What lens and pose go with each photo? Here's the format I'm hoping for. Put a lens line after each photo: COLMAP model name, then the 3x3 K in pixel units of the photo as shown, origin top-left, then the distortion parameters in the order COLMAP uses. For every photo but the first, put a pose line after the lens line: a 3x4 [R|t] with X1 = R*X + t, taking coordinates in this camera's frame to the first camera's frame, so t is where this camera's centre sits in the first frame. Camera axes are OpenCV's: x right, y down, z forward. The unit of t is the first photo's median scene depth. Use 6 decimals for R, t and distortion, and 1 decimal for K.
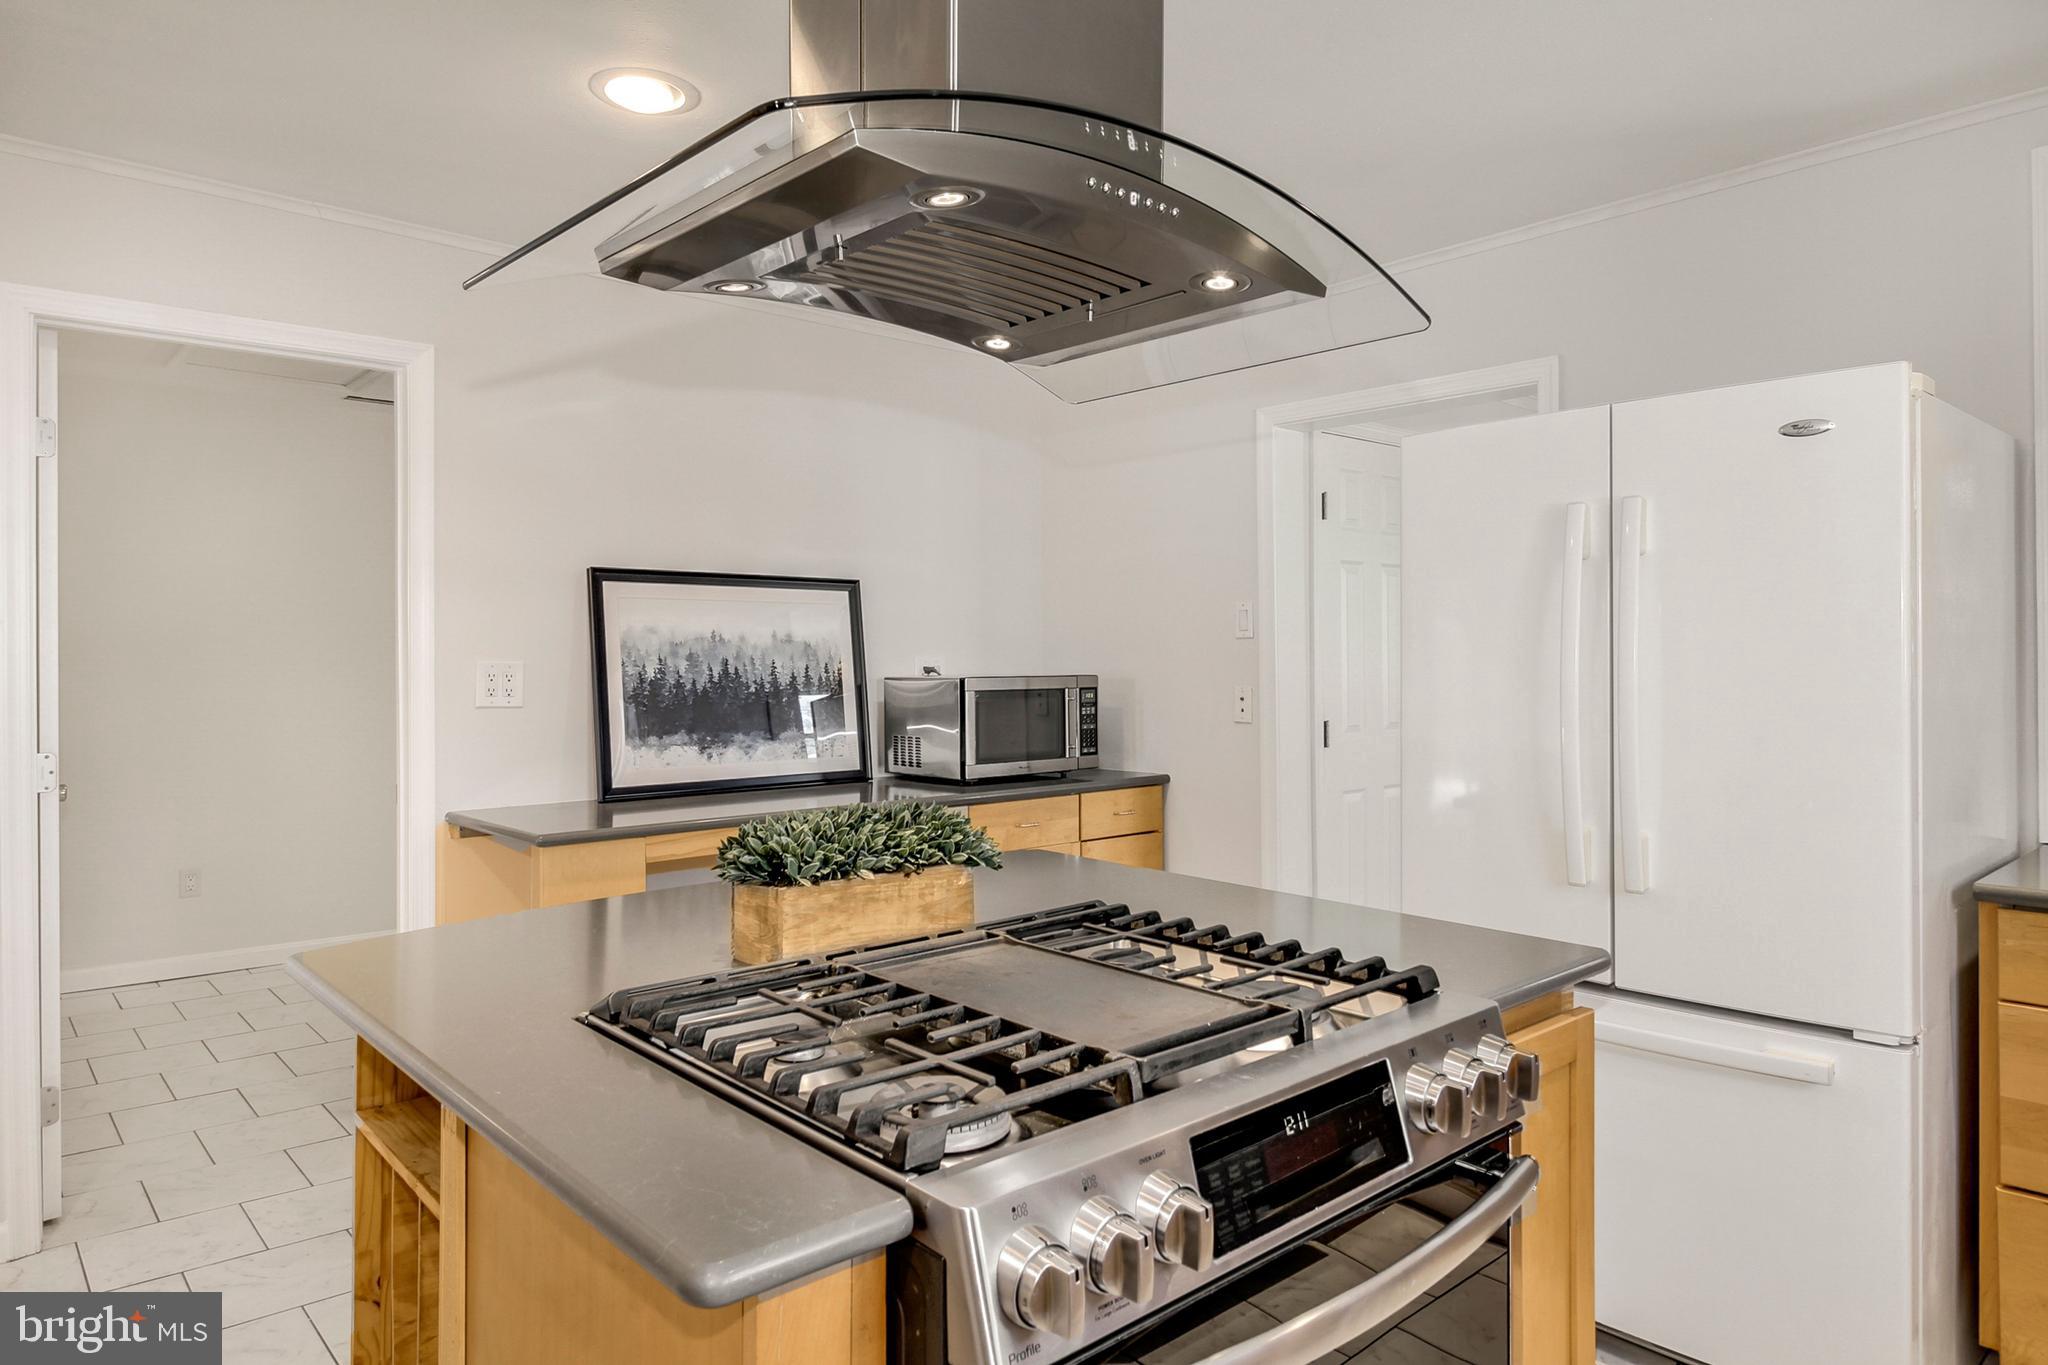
lens RADIAL K [[1251.7, 0, 1026.3], [0, 1251.7, 654.6], [0, 0, 1]] dist [0.002387, 0.000551]
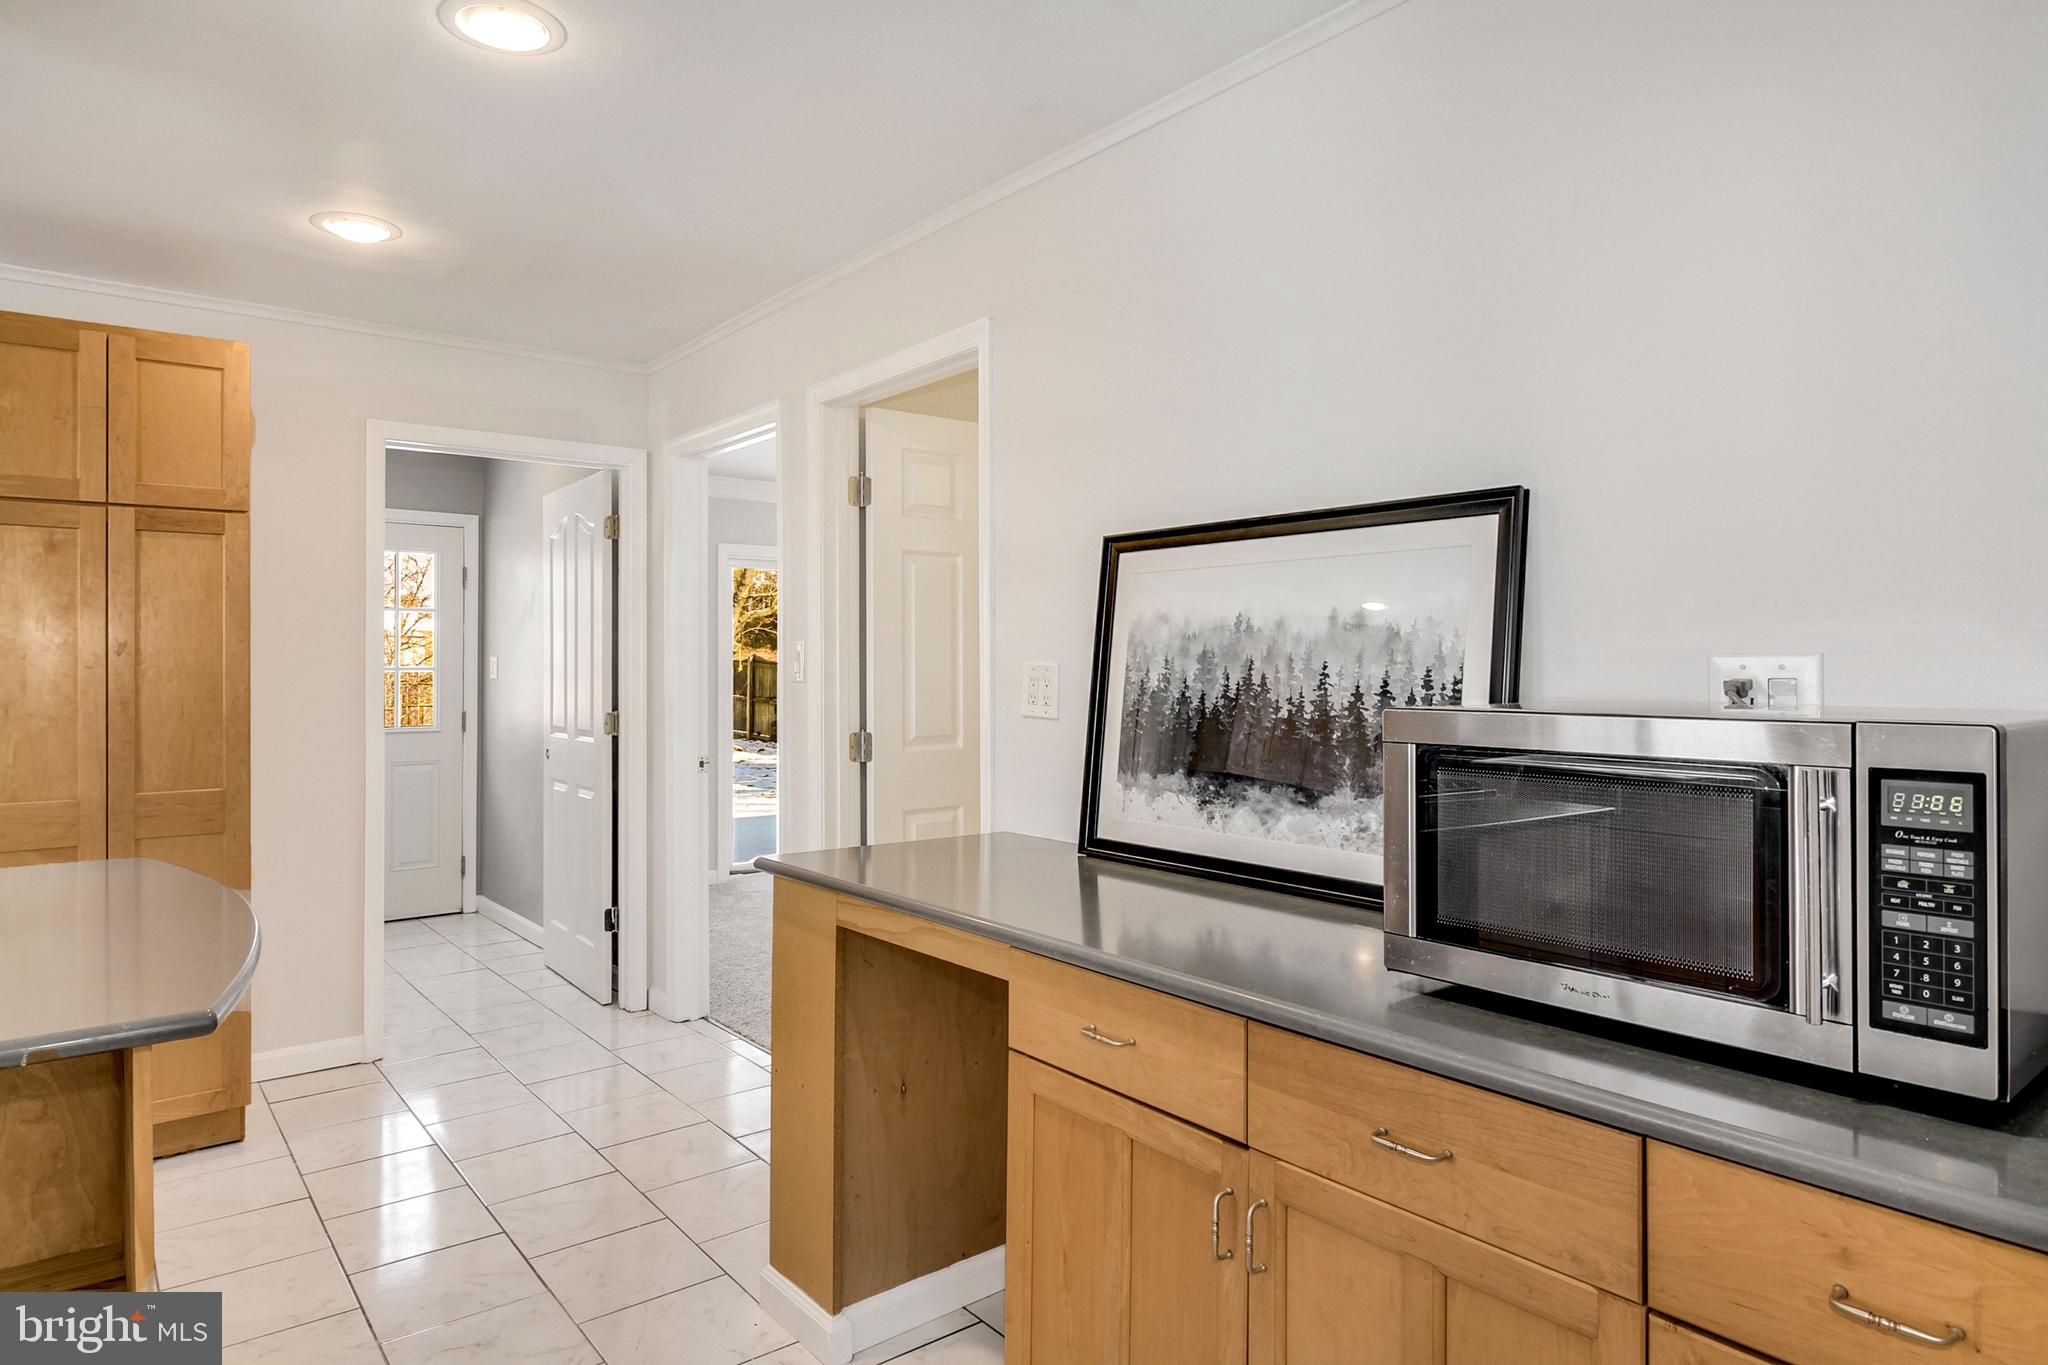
lens RADIAL K [[1165.7, 0, 1018.0], [0, 1165.7, 657.1], [0, 0, 1]] dist [0.001978, -0.001953]
pose [[-0.045110, -0.001929, -0.998980, 0.321240], [0.005444, 0.999983, -0.002177, 0.002685], [0.998967, -0.005537, -0.045098, 0.906437]]
